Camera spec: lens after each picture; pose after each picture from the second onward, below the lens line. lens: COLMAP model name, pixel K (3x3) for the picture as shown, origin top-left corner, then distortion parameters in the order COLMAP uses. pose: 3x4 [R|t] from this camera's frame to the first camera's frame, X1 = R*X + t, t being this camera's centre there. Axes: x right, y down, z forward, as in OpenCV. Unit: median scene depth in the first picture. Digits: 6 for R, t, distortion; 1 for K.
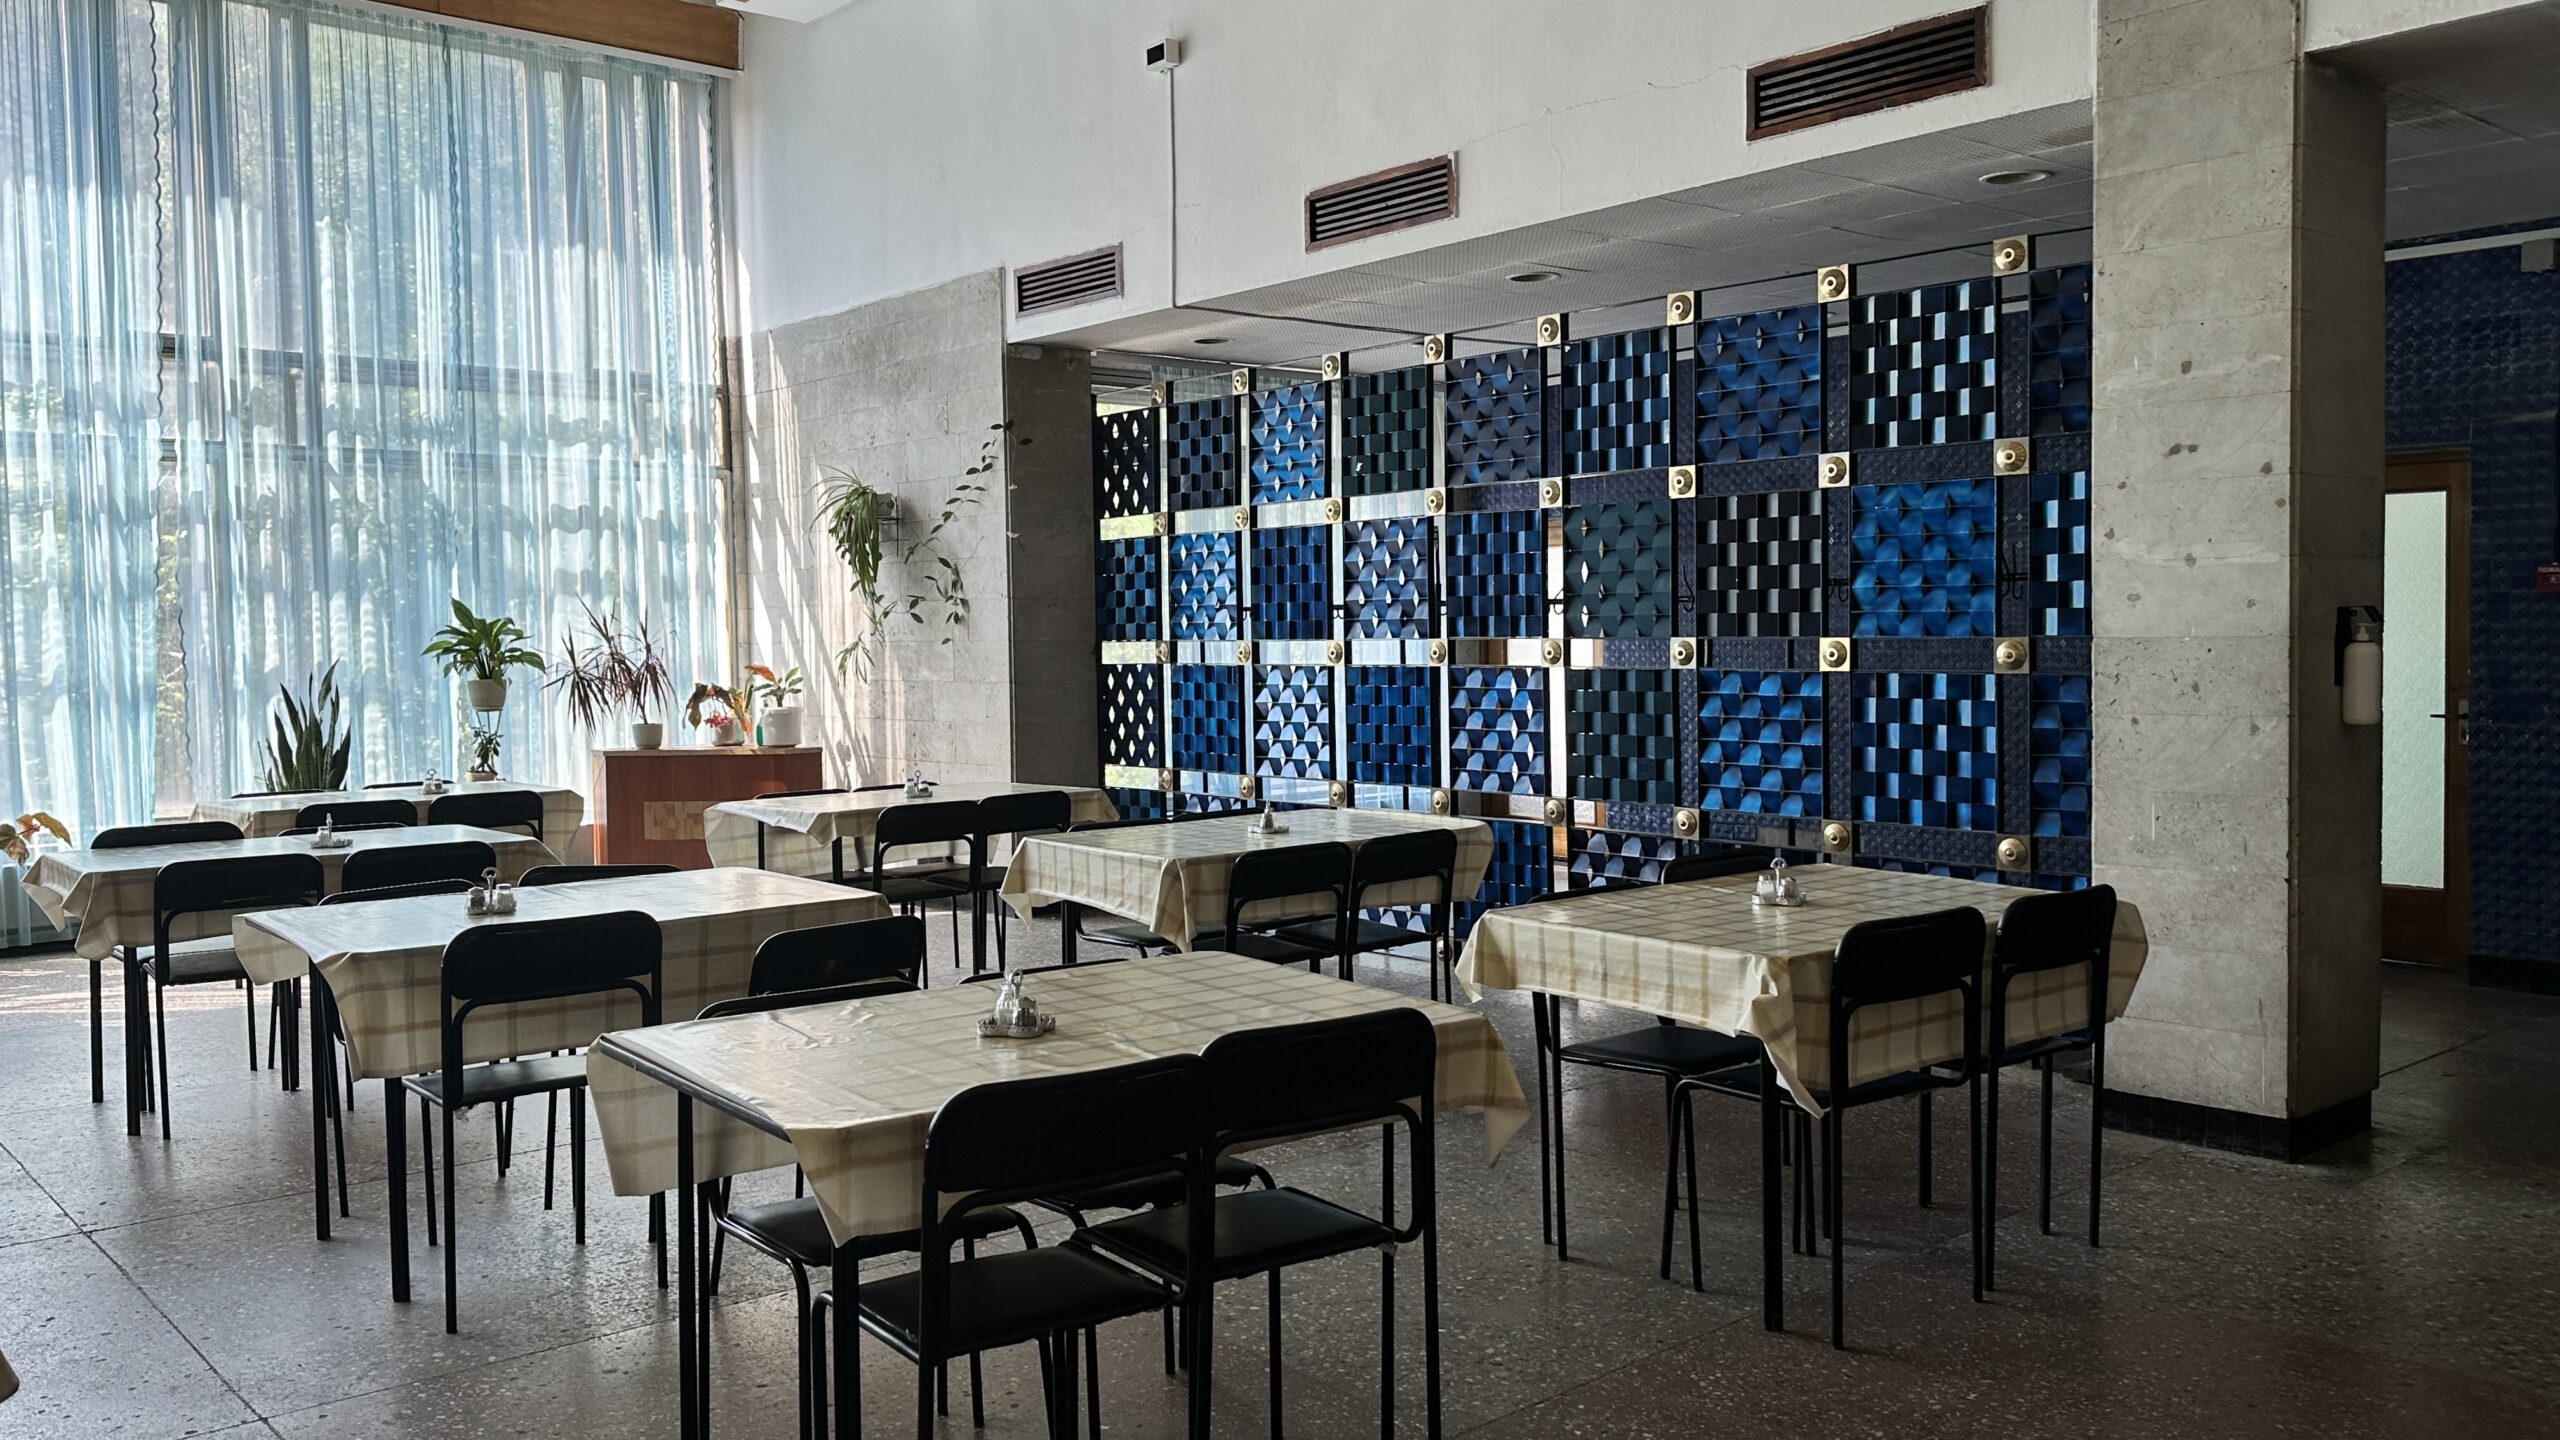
lens RADIAL K [[1938.9, 0, 1280.0], [0, 1938.9, 720.0], [0, 0, 1]] dist [0.011439, 0.001524]
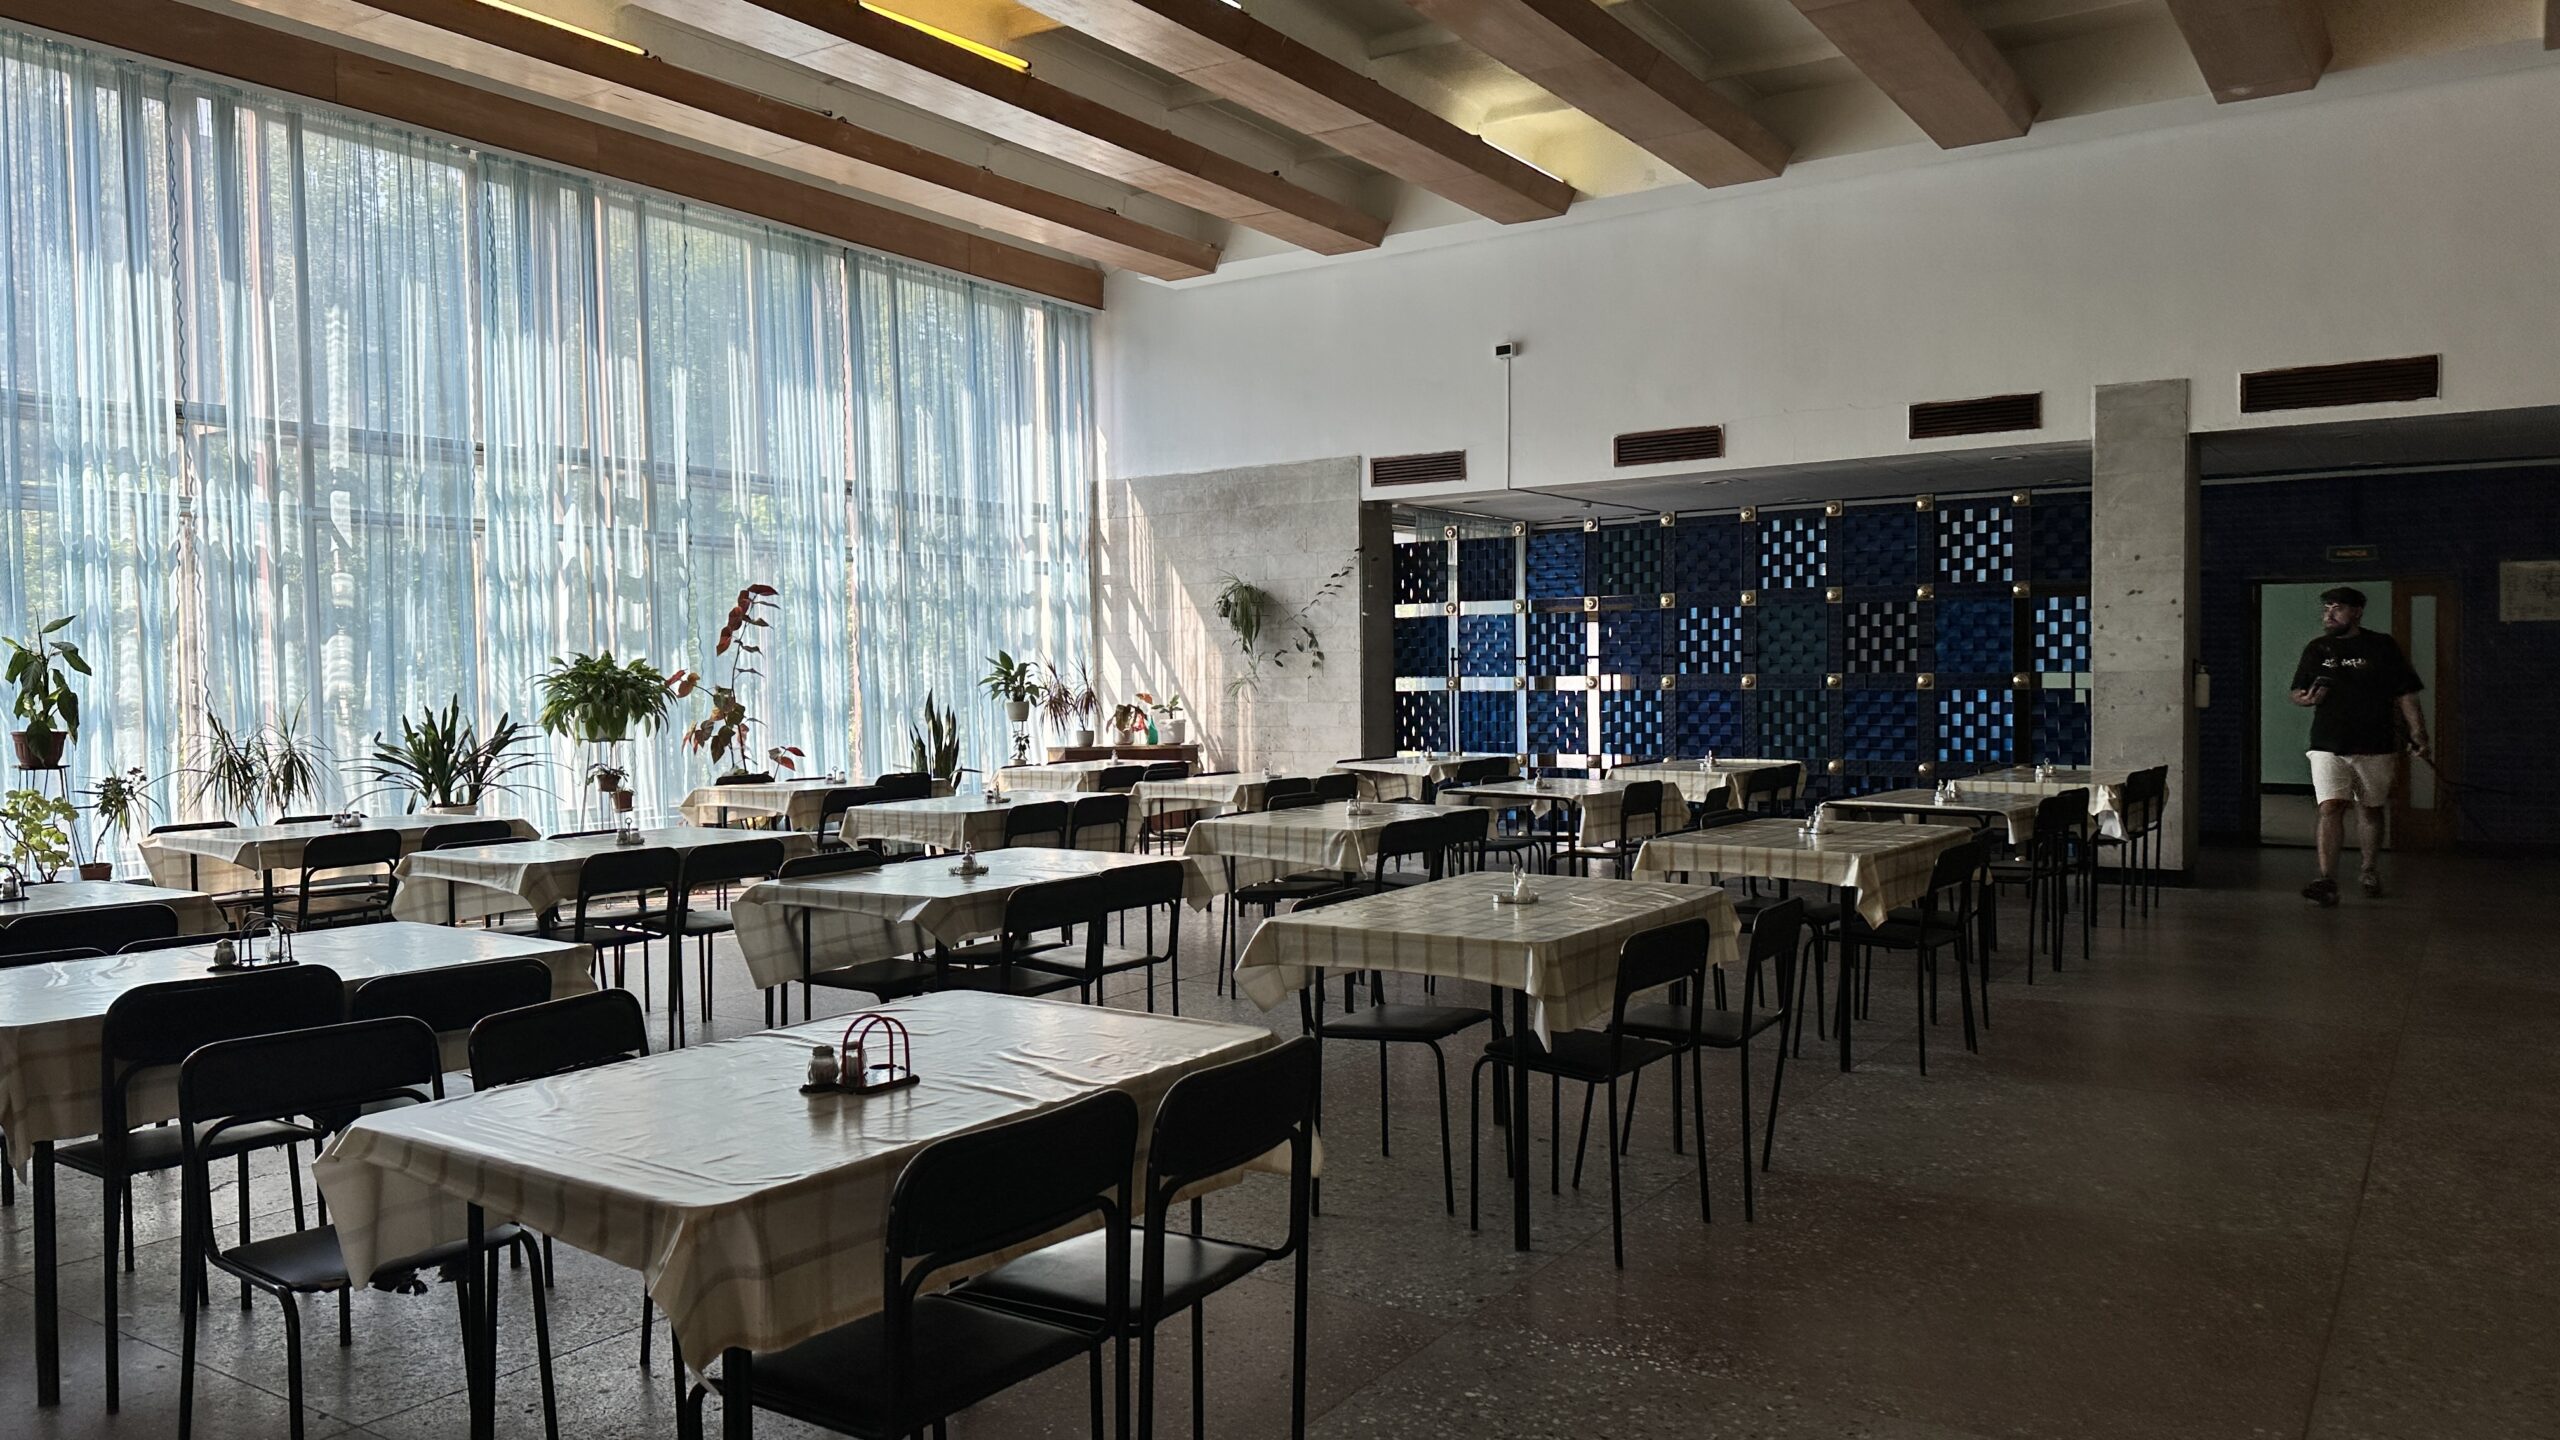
lens RADIAL K [[1679.8, 0, 1280.0], [0, 1679.8, 720.0], [0, 0, 1]] dist [0.062084, -0.170903]
pose [[0.974143, -0.005589, 0.225861, -0.539833], [0.010242, 0.999759, -0.019434, 0.024196], [-0.225698, 0.021245, 0.973966, -0.404582]]
